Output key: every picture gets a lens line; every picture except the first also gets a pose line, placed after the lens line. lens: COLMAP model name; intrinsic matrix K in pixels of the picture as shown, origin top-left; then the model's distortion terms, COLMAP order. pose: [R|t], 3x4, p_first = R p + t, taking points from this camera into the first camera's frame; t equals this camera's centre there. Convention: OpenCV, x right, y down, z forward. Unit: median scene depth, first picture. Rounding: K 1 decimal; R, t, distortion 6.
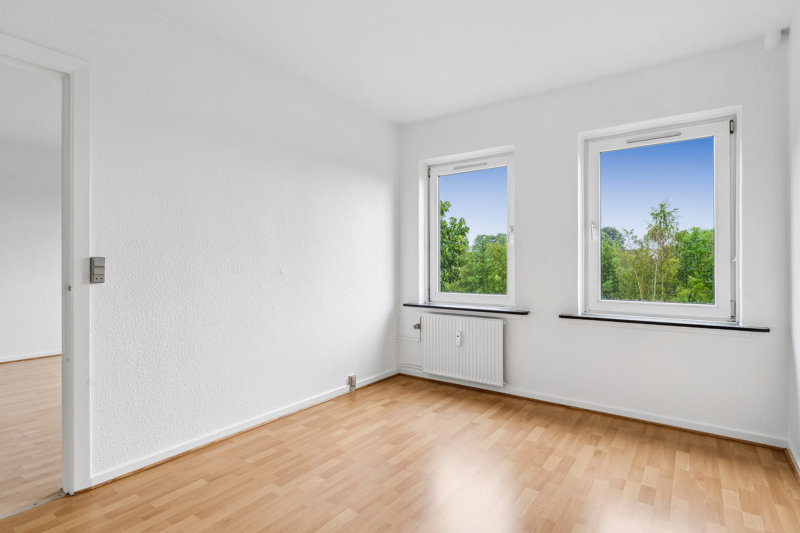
lens RADIAL K [[409.7, 0, 400.0], [0, 409.7, 266.5], [0, 0, 1]] dist [0.015935, -0.000203]
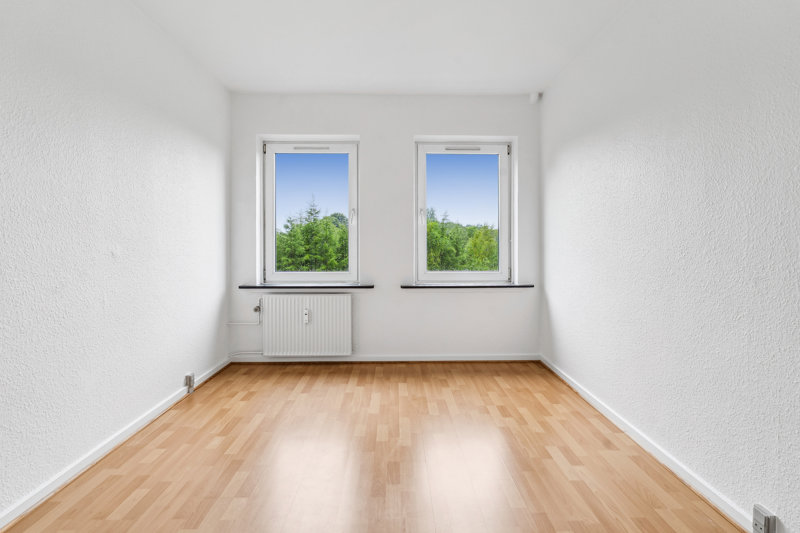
lens RADIAL K [[375.6, 0, 400.1], [0, 375.6, 247.4], [0, 0, 1]] dist [0.000331, 0.000477]
pose [[0.803493, -0.007034, 0.595273, -0.246473], [0.004791, 0.999974, 0.005350, 0.000768], [-0.595295, -0.001446, 0.803506, 0.125336]]
